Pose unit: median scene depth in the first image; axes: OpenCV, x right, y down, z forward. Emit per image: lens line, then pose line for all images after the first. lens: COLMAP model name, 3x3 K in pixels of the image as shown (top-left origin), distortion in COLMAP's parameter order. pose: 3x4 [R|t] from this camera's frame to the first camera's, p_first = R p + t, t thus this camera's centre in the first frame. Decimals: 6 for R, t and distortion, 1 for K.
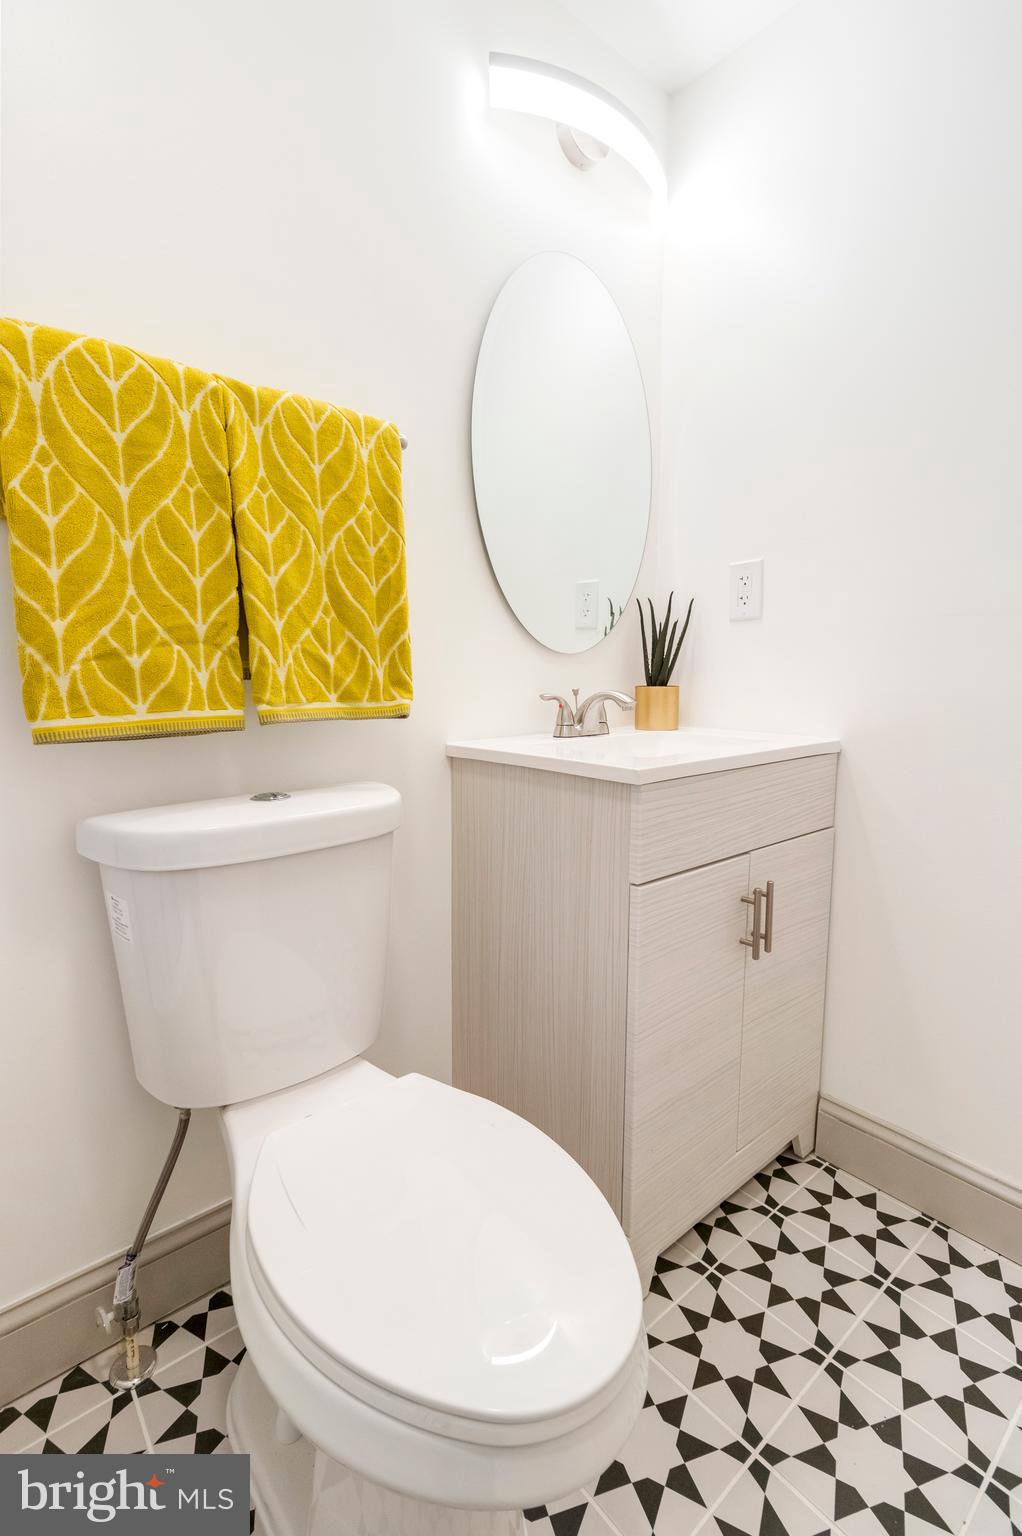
lens RADIAL K [[727.5, 0, 436.2], [0, 727.5, 779.0], [0, 0, 1]] dist [0.000565, 0.001007]
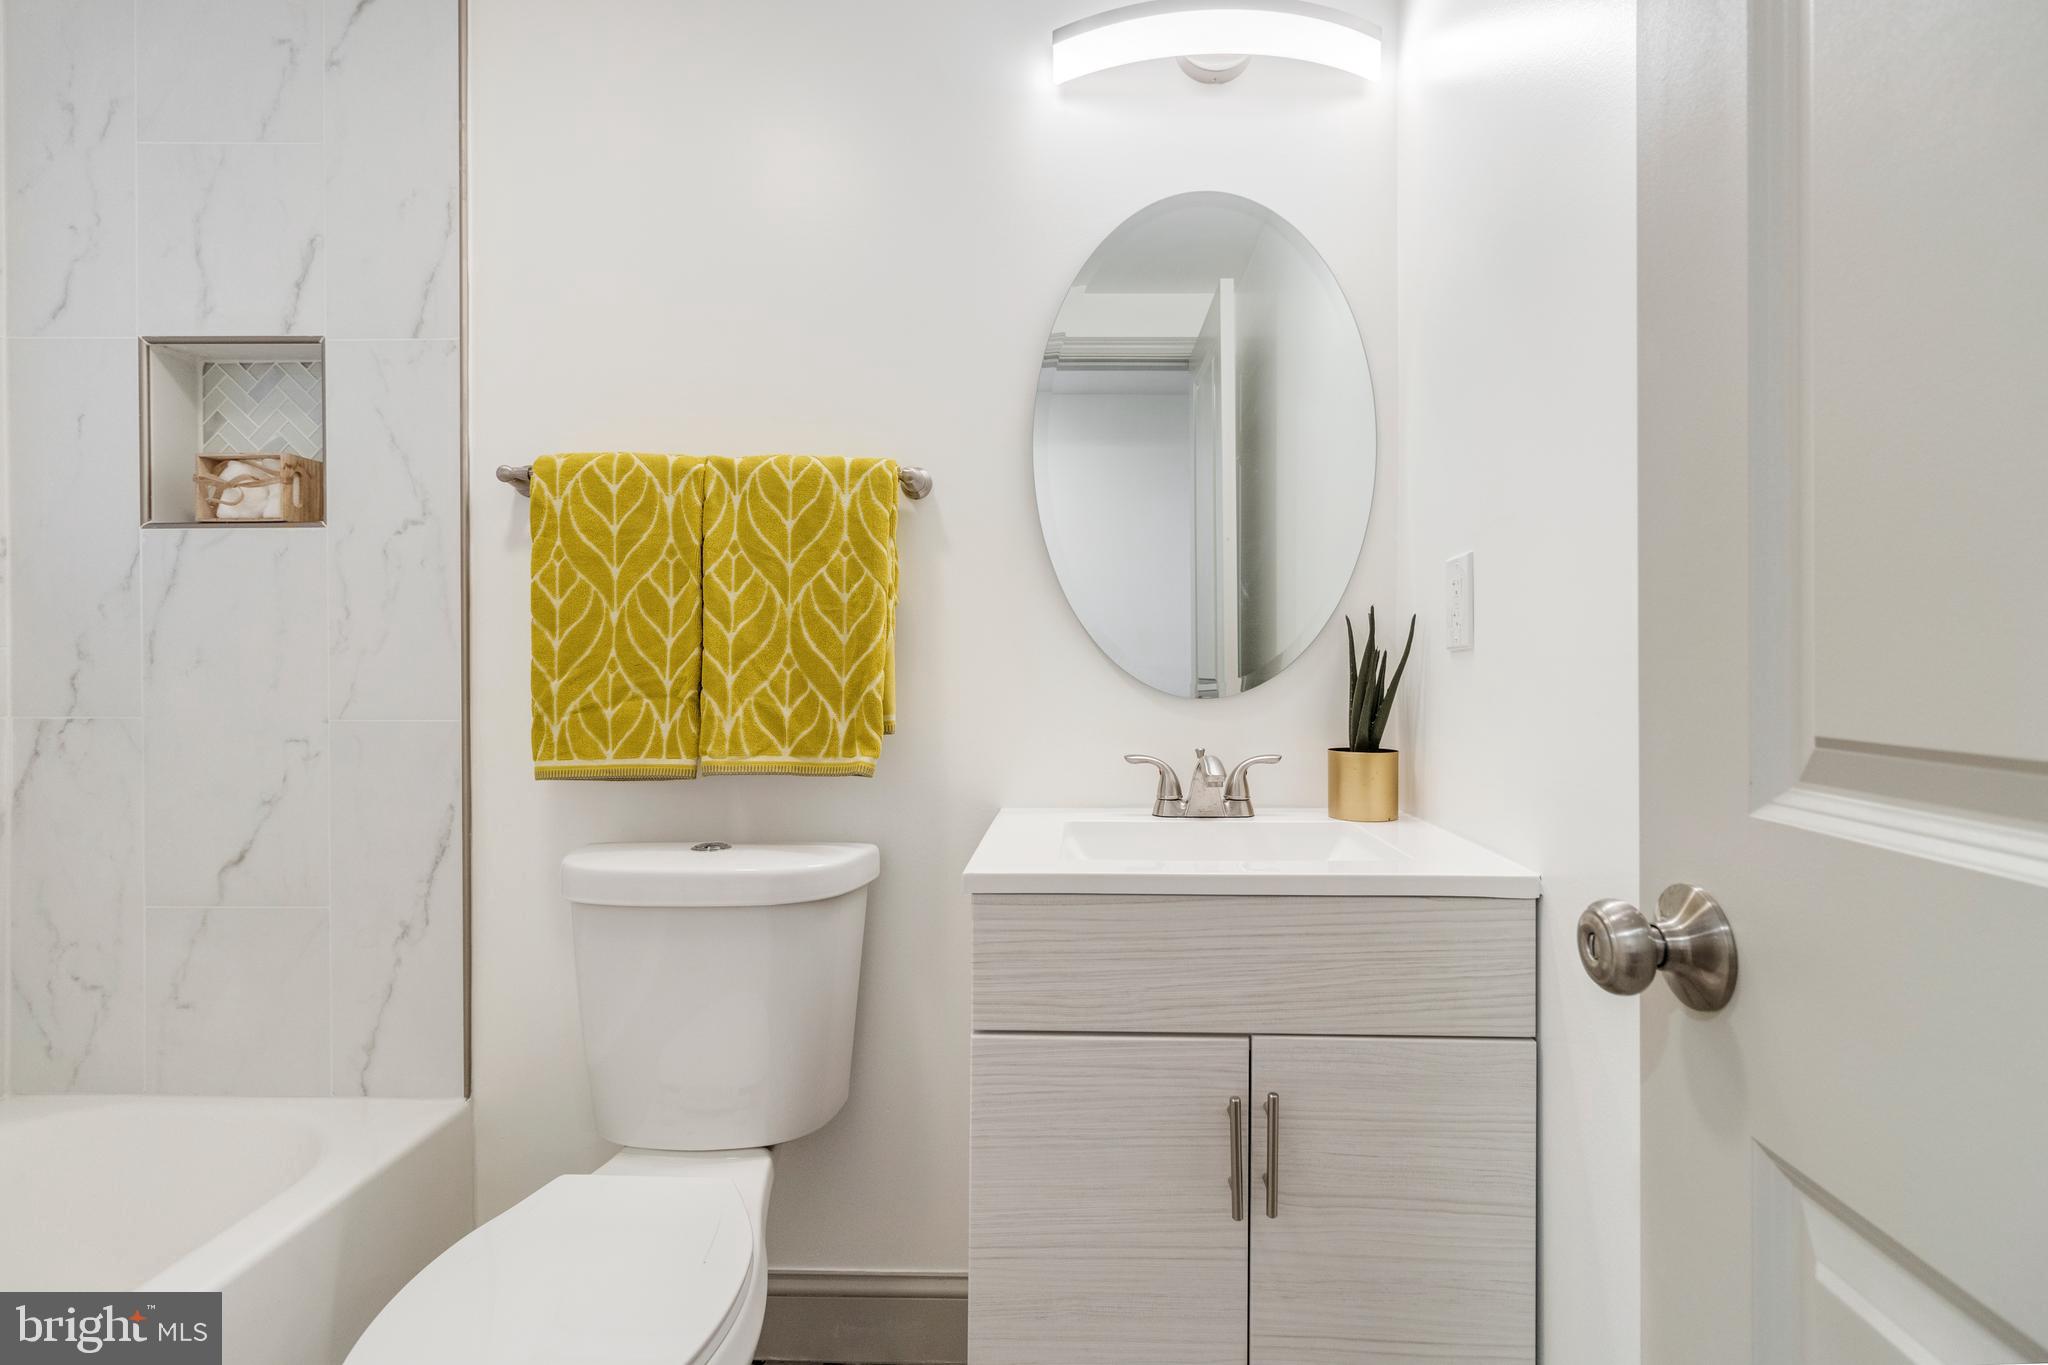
lens RADIAL K [[970.1, 0, 1039.8], [0, 970.1, 670.6], [0, 0, 1]] dist [0.000565, 0.001007]
pose [[0.752042, 0.009125, -0.659052, 1.027401], [-0.099396, 0.990039, -0.099713, -0.132355], [0.651577, 0.140495, 0.745458, 0.266095]]
